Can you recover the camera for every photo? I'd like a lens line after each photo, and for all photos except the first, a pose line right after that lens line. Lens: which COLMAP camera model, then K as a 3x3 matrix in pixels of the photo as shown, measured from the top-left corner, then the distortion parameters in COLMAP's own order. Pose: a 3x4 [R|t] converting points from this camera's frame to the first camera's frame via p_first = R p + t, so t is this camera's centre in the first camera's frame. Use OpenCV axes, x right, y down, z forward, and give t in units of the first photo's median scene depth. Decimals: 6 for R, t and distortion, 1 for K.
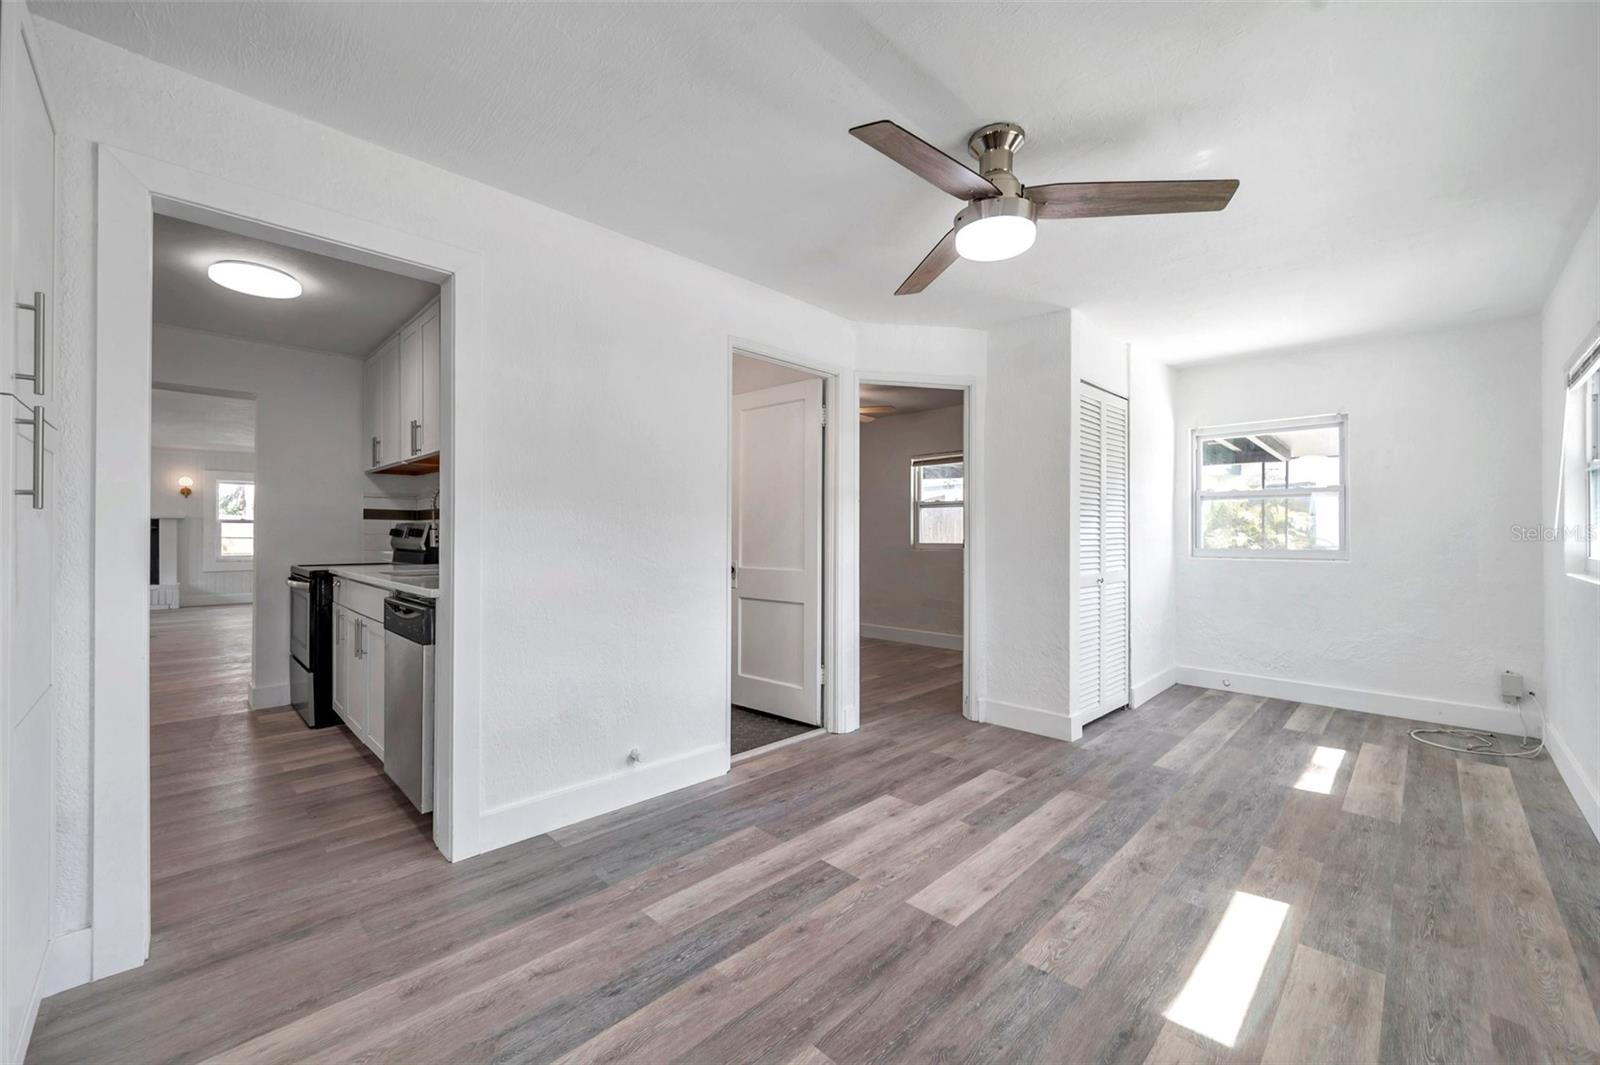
lens RADIAL K [[622.7, 0, 799.9], [0, 622.7, 531.3], [0, 0, 1]] dist [0.012209, -0.000034]
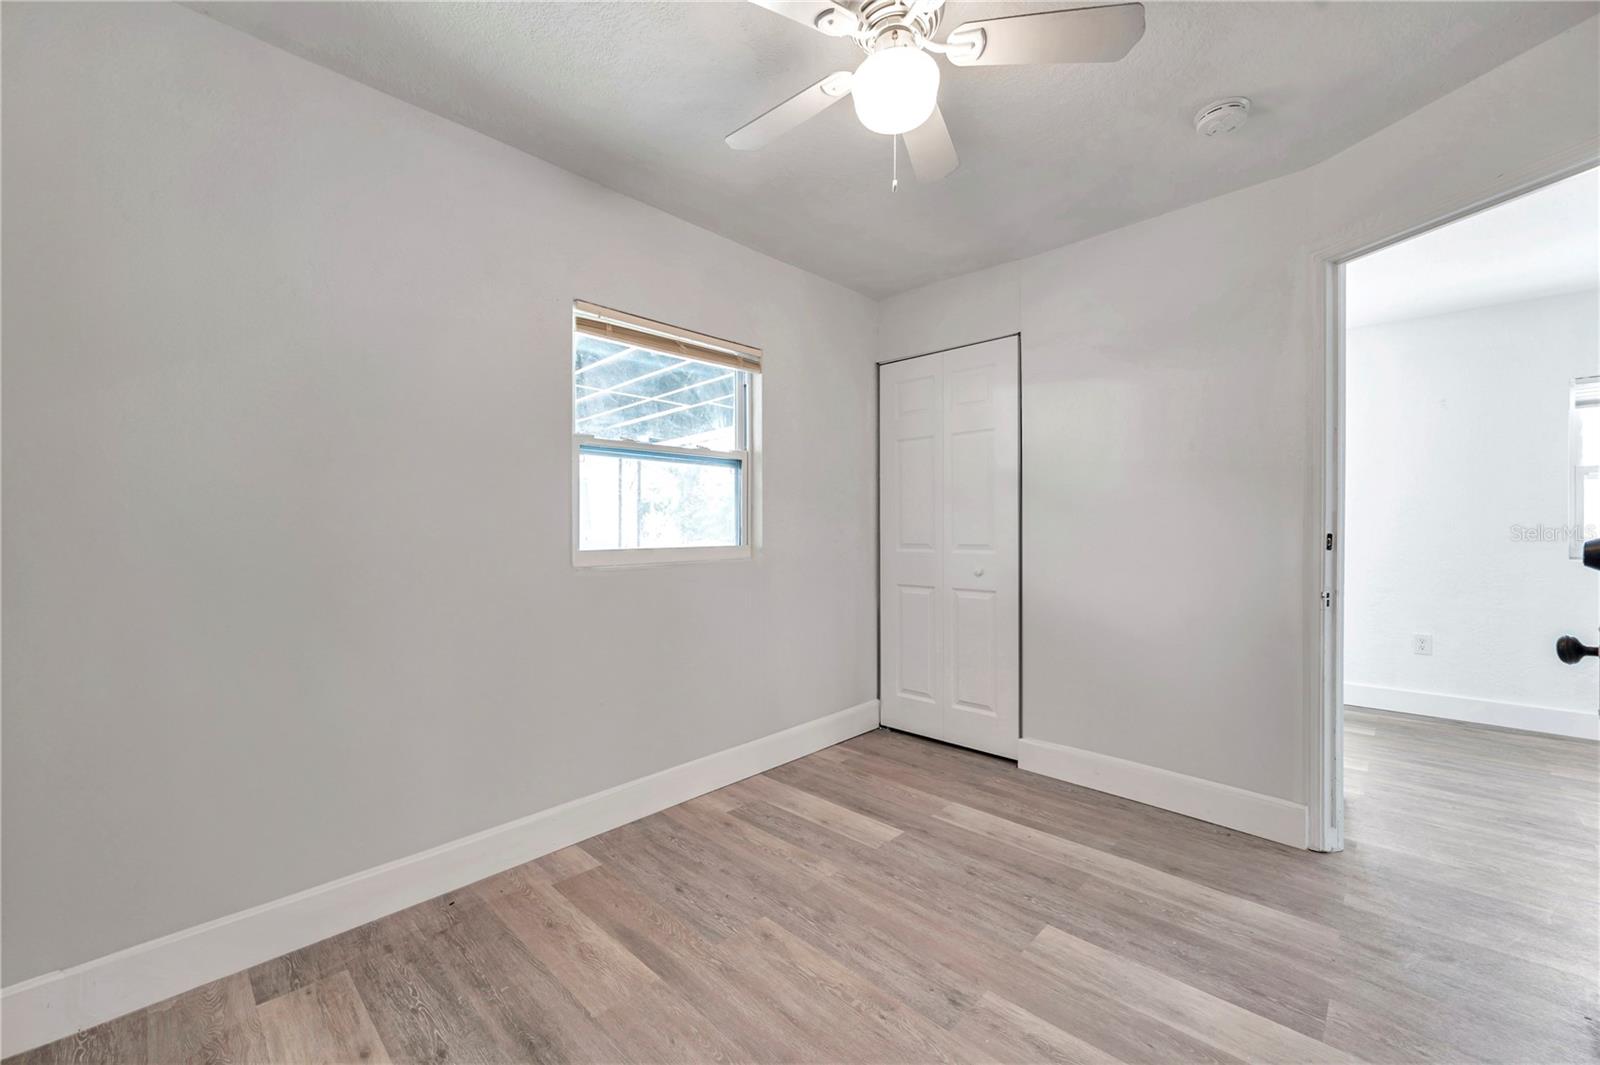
lens RADIAL K [[622.7, 0, 800.4], [0, 622.7, 535.7], [0, 0, 1]] dist [0.012209, -0.000034]
pose [[-0.026806, -0.000295, 0.999641, -0.285377], [-0.003295, 0.999995, 0.000207, 0.017041], [-0.999635, -0.003288, -0.026807, 1.483079]]
